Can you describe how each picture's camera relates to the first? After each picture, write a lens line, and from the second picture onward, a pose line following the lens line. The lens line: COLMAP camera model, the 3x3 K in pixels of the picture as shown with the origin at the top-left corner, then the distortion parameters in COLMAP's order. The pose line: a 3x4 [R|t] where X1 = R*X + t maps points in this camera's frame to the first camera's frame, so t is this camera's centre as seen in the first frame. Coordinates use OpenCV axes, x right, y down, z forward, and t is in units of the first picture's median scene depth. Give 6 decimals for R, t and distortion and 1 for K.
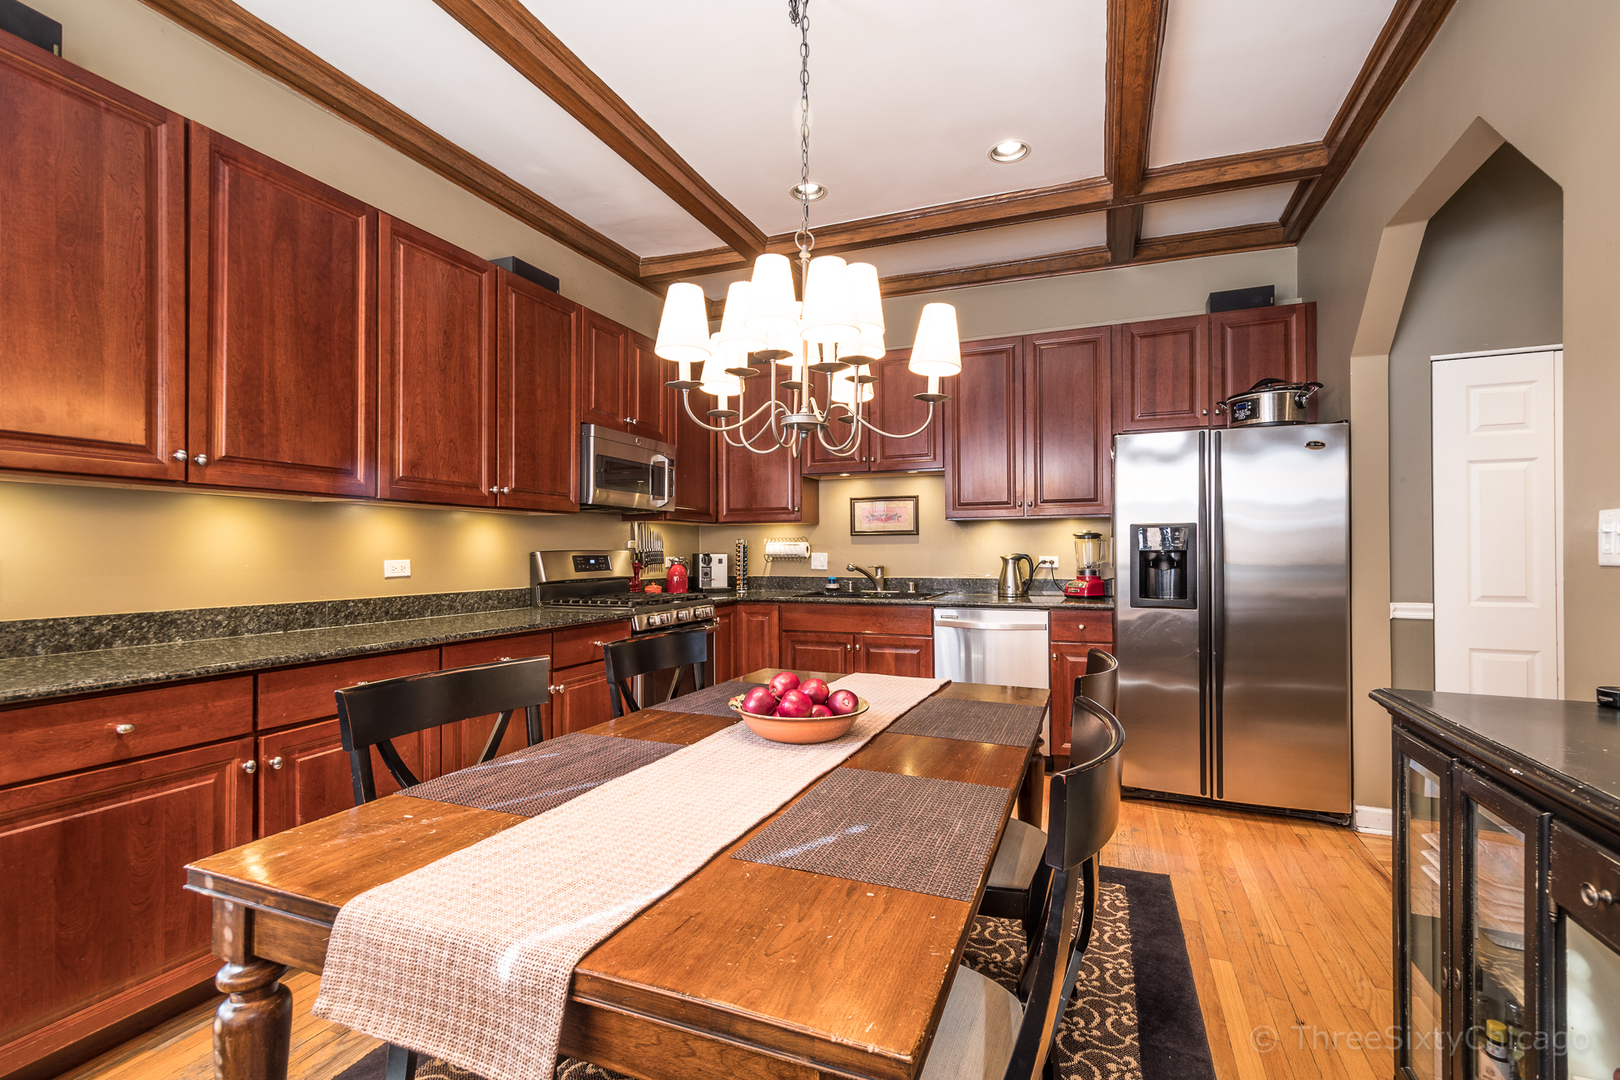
lens RADIAL K [[716.0, 0, 811.6], [0, 716.0, 546.6], [0, 0, 1]] dist [0.022160, -0.000111]
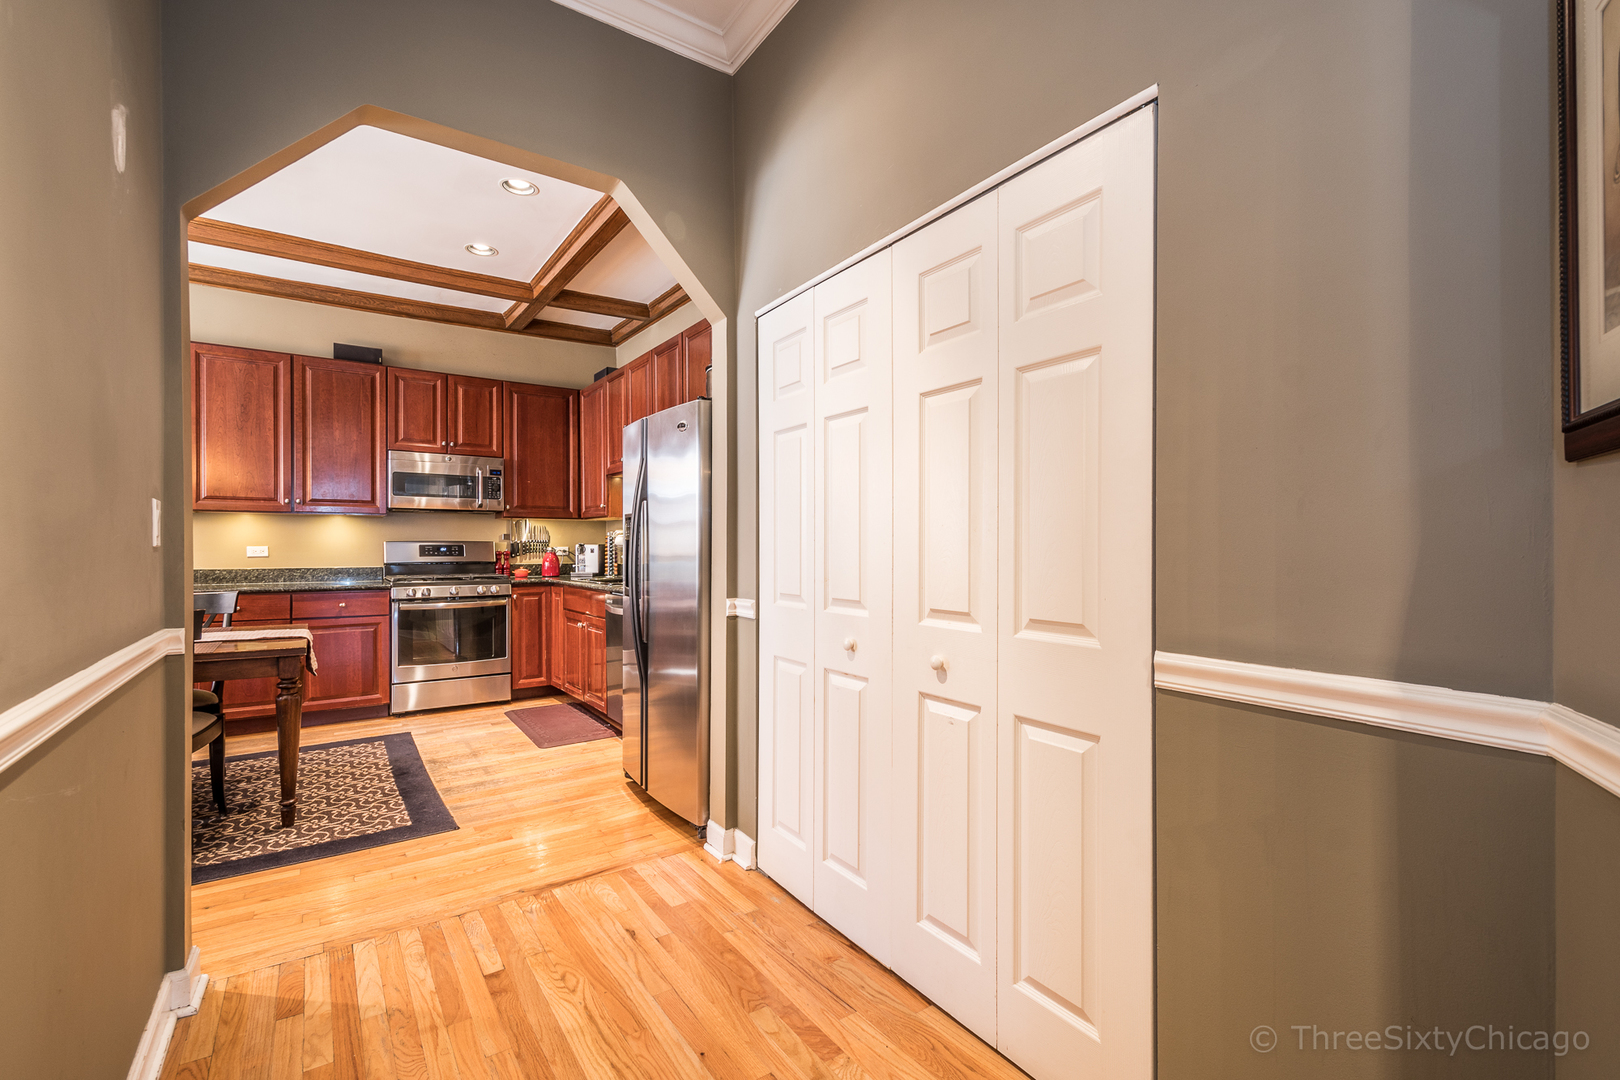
lens RADIAL K [[717.5, 0, 811.2], [0, 717.5, 552.4], [0, 0, 1]] dist [0.001169, -0.000102]
pose [[0.838934, 0.007248, -0.544184, 1.146571], [0.001219, 0.999884, 0.015197, 0.007447], [0.544231, -0.013412, 0.838828, 0.271350]]
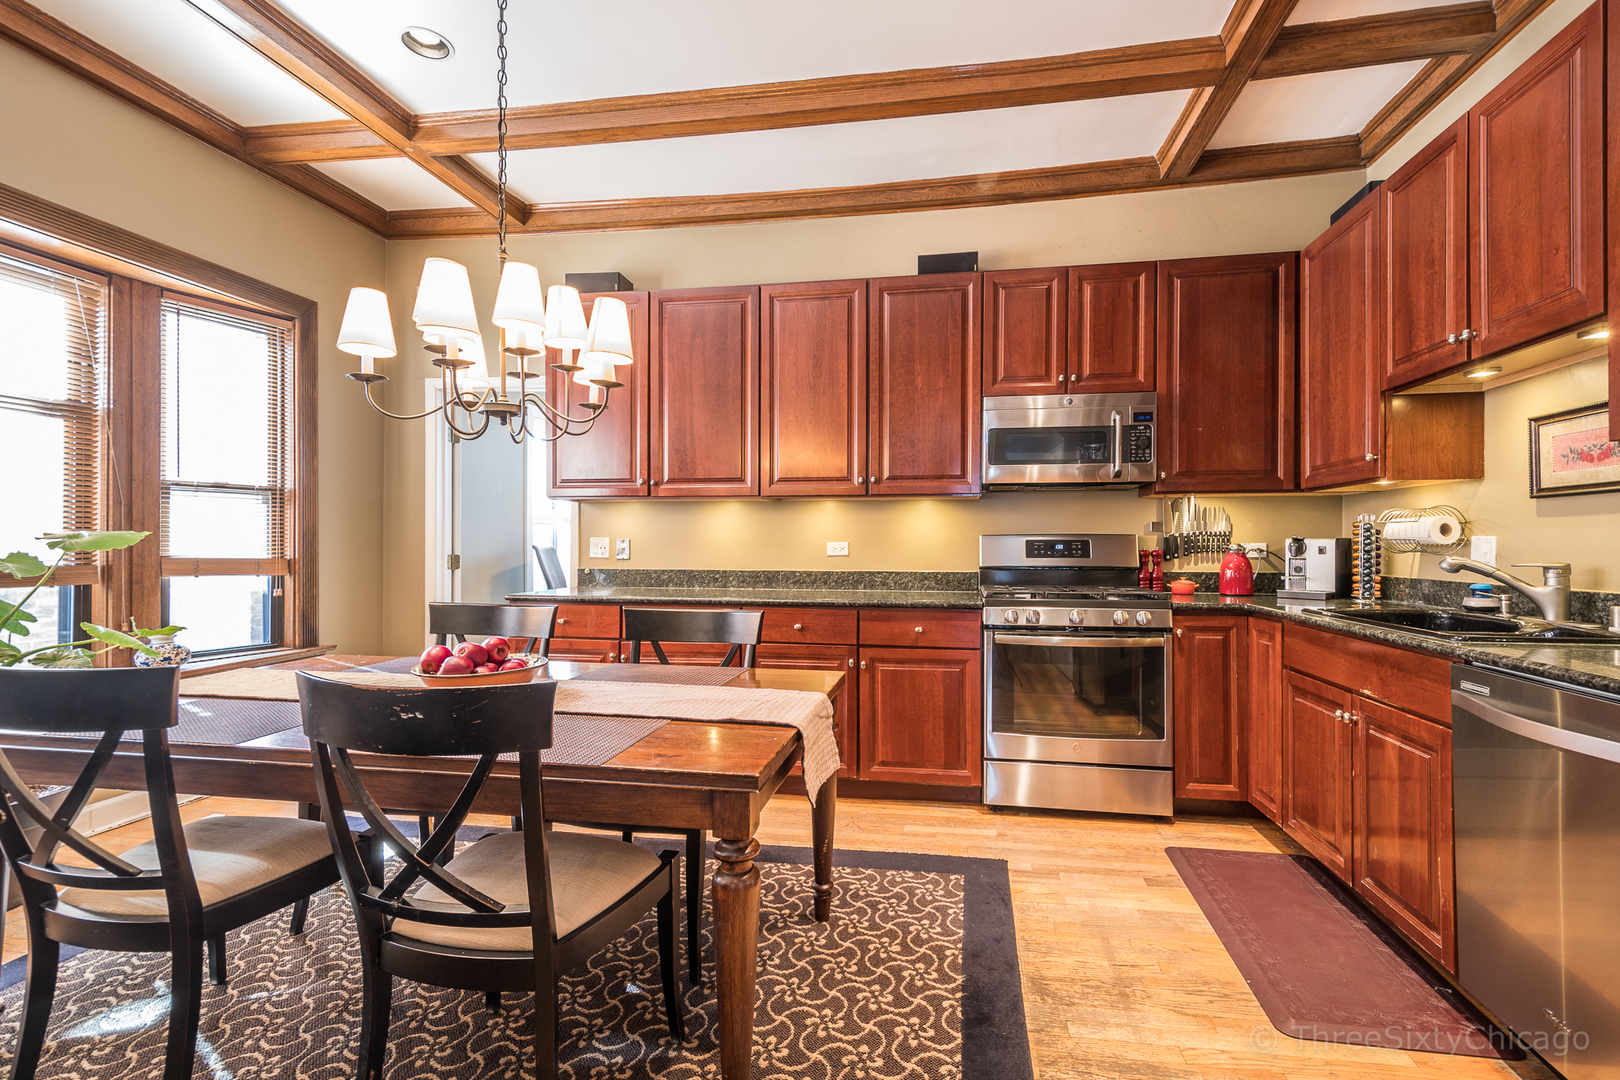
lens RADIAL K [[724.4, 0, 837.7], [0, 724.4, 542.9], [0, 0, 1]] dist [0.017966, -0.000158]
pose [[0.222855, 0.002099, -0.974849, 0.563155], [0.005211, 0.999981, 0.003344, 0.012956], [0.974838, -0.005826, 0.222839, 0.606587]]
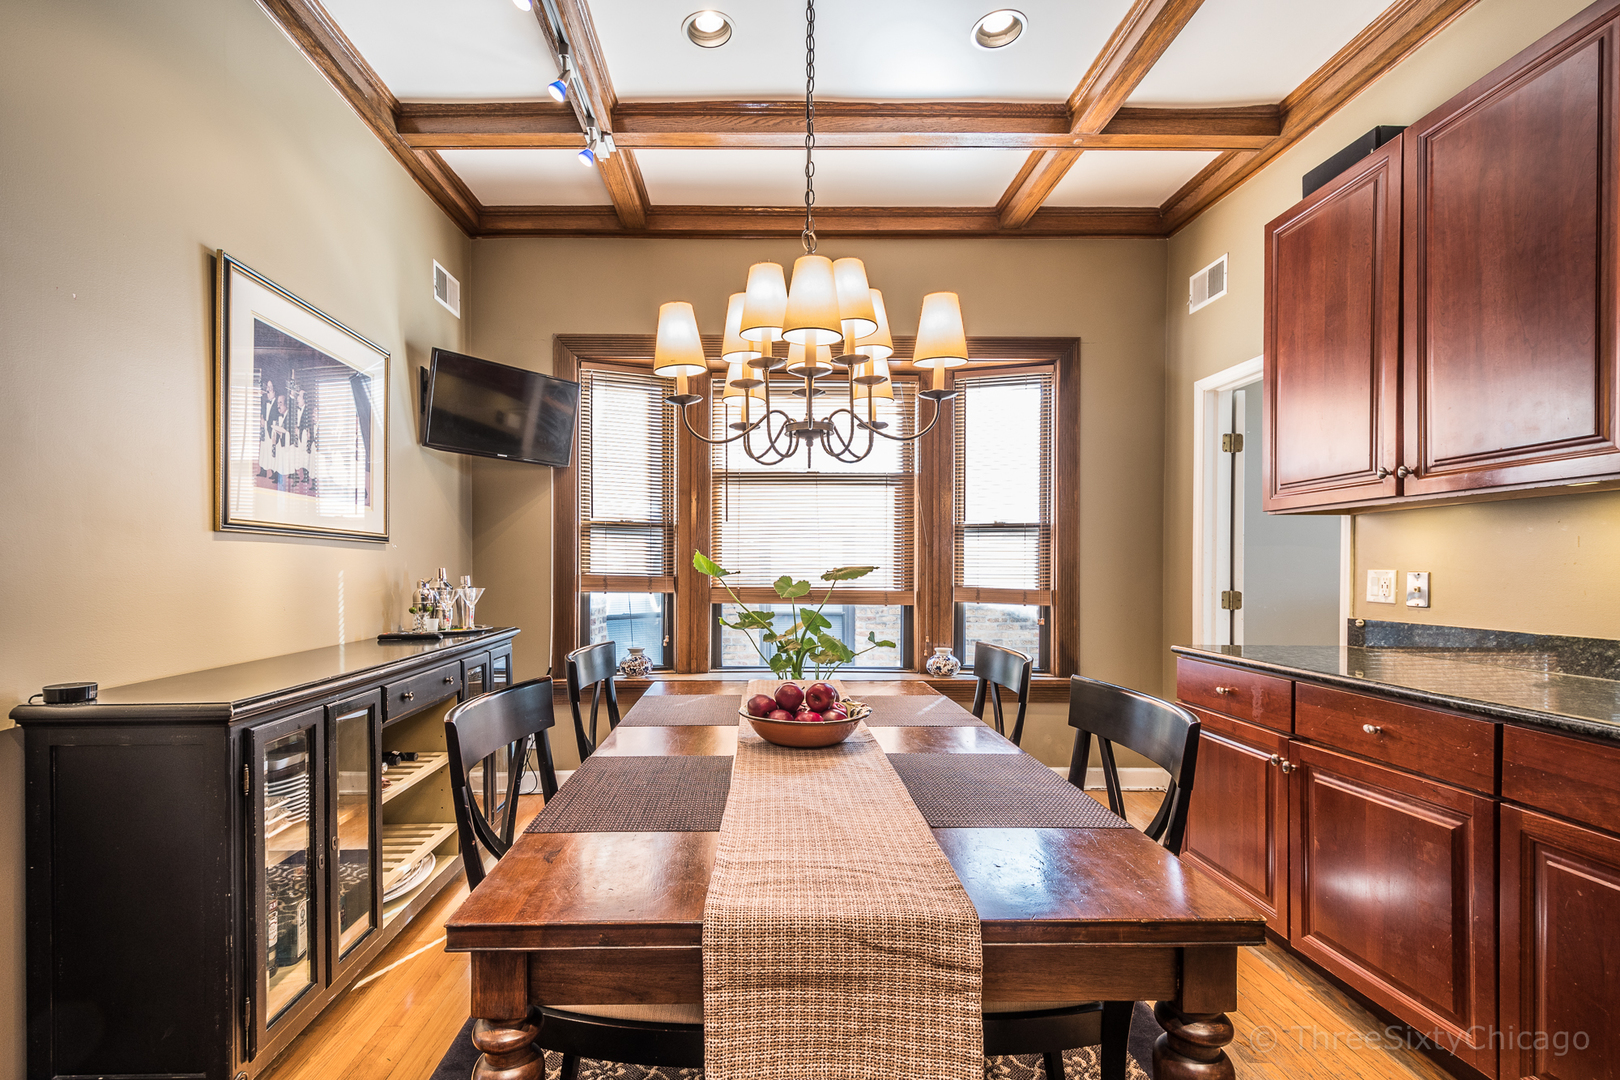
lens RADIAL K [[729.9, 0, 761.6], [0, 729.9, 575.7], [0, 0, 1]] dist [0.000378, -0.000157]
pose [[-0.922252, 0.000423, -0.386588, 0.196946], [0.000214, 1.000000, 0.000584, 0.011513], [0.386588, 0.000455, -0.922252, 0.915267]]
